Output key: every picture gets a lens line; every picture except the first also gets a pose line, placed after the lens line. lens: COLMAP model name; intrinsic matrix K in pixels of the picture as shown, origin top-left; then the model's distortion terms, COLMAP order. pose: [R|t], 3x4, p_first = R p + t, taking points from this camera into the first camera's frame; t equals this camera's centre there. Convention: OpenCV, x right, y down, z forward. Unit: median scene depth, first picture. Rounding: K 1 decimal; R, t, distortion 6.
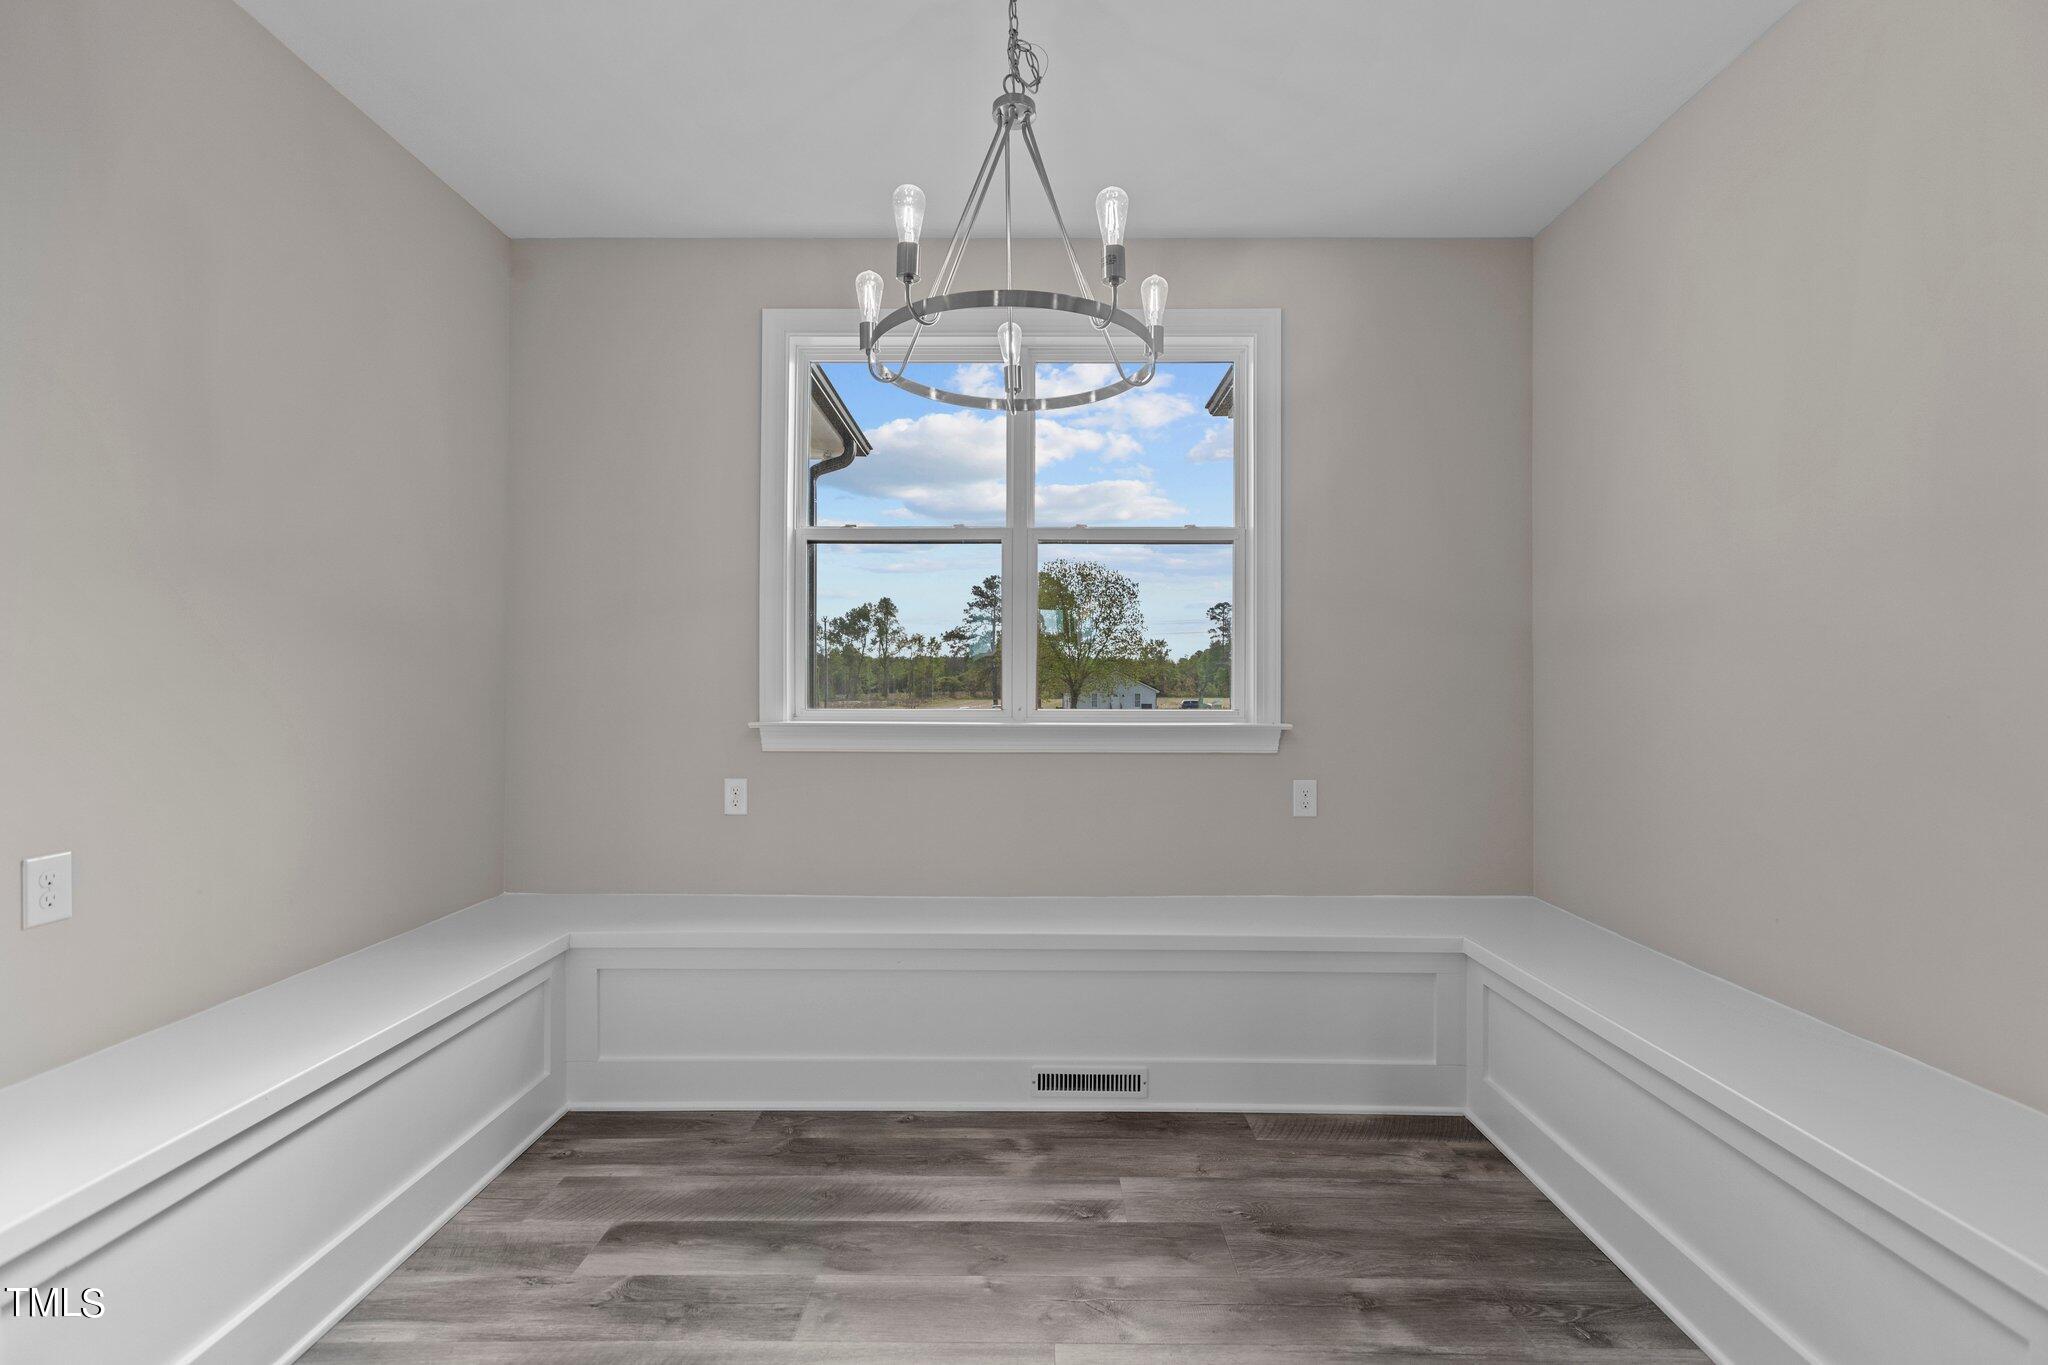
lens RADIAL K [[910.9, 0, 1030.8], [0, 910.9, 682.2], [0, 0, 1]] dist [0.002986, -0.000258]
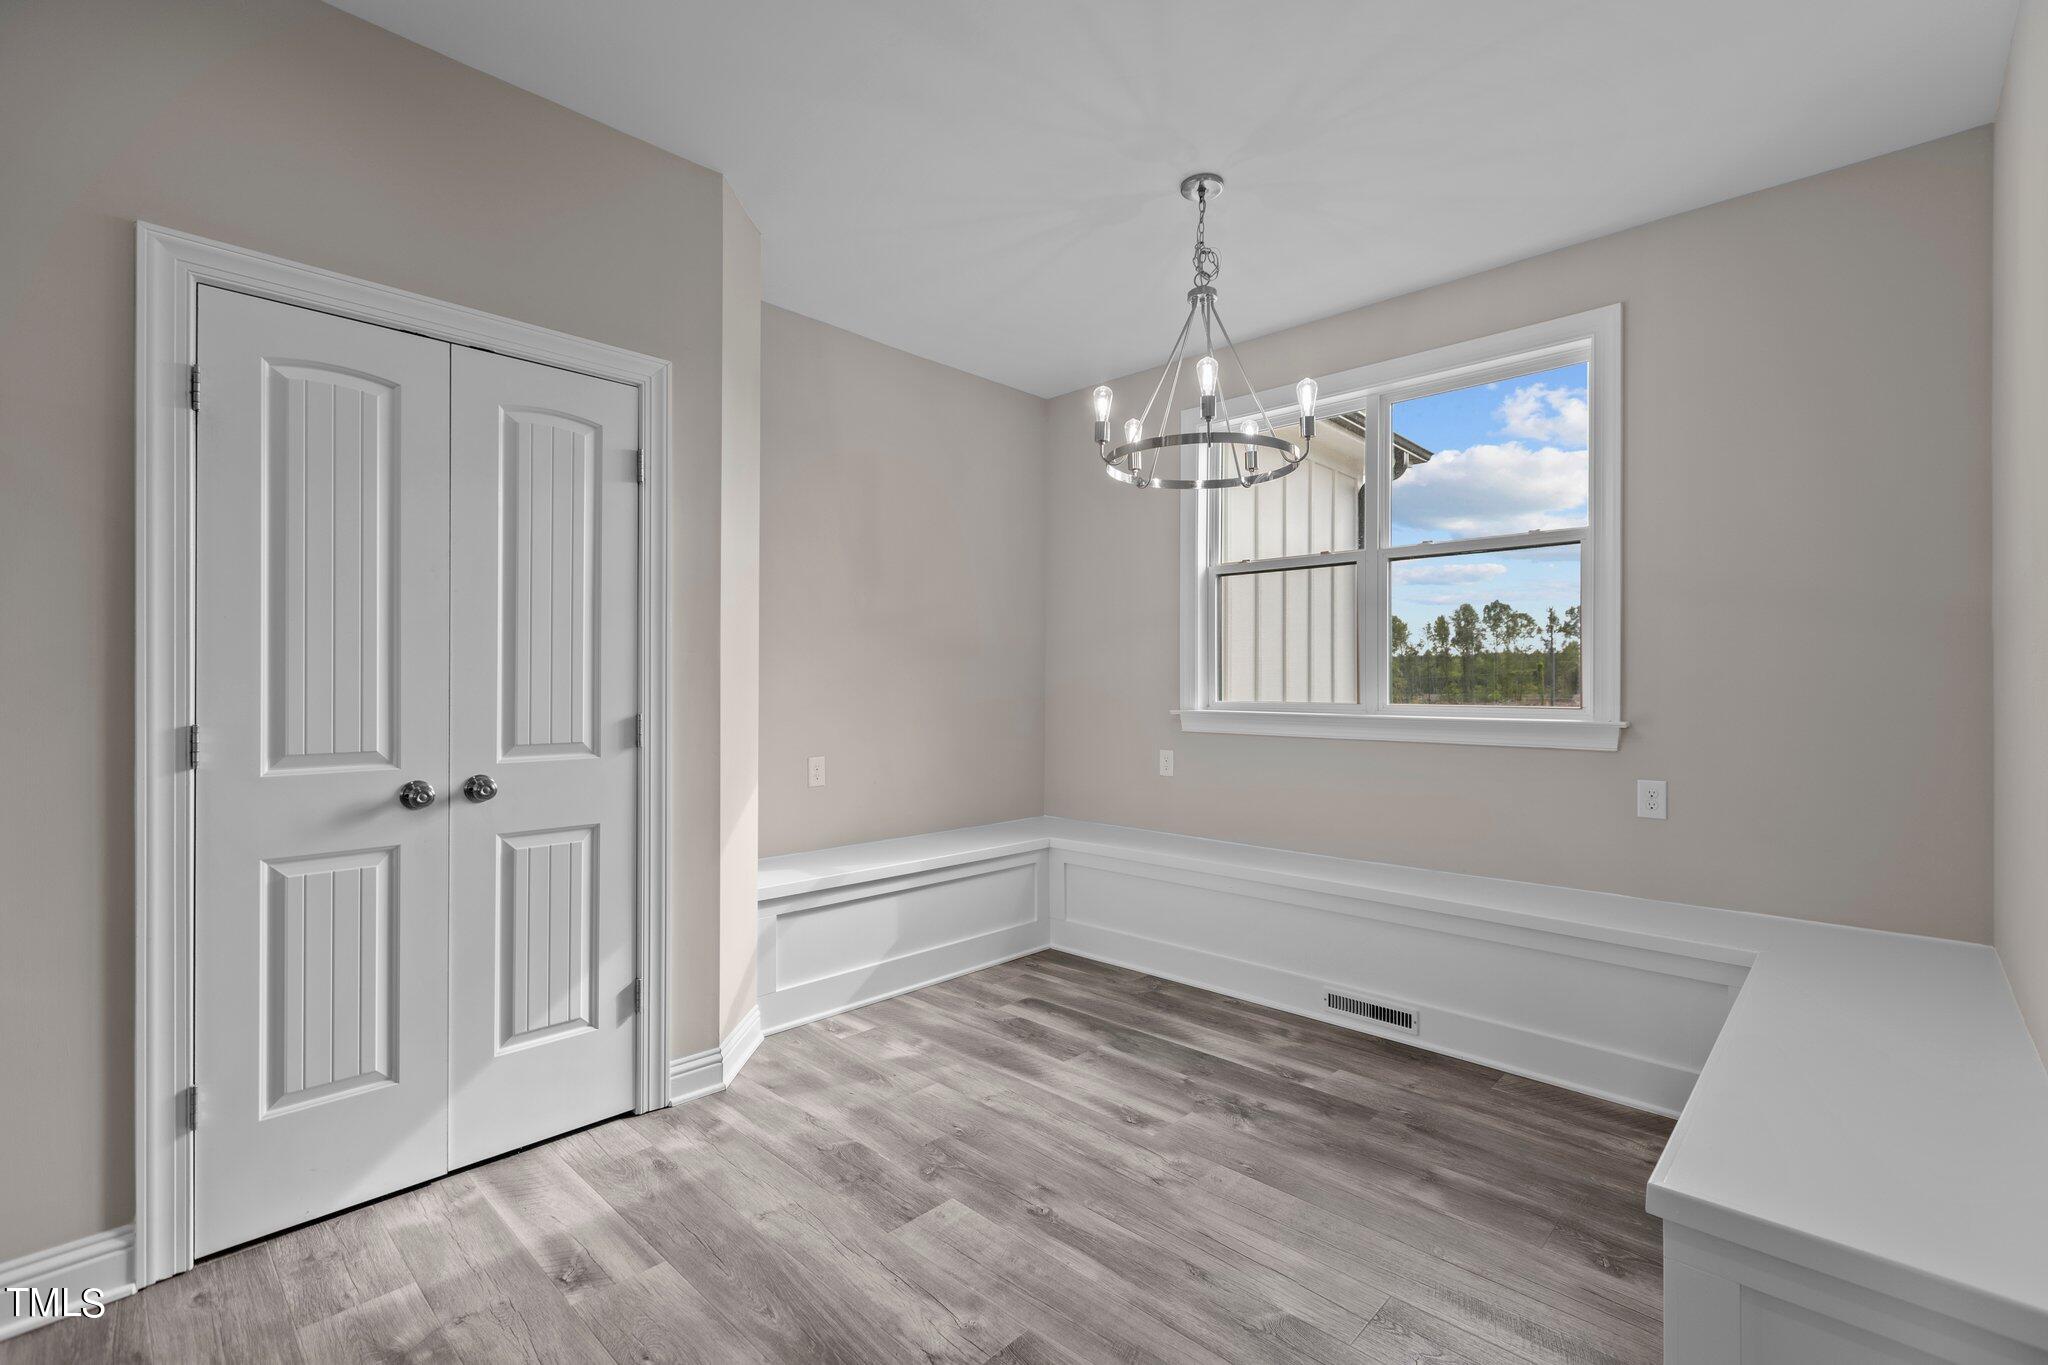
lens RADIAL K [[910.9, 0, 1013.2], [0, 910.9, 680.2], [0, 0, 1]] dist [0.002986, -0.000258]
pose [[0.718078, -0.003659, -0.695953, 0.659561], [0.003858, 0.999992, -0.001277, -0.001063], [0.695952, -0.001769, 0.718086, -0.232687]]
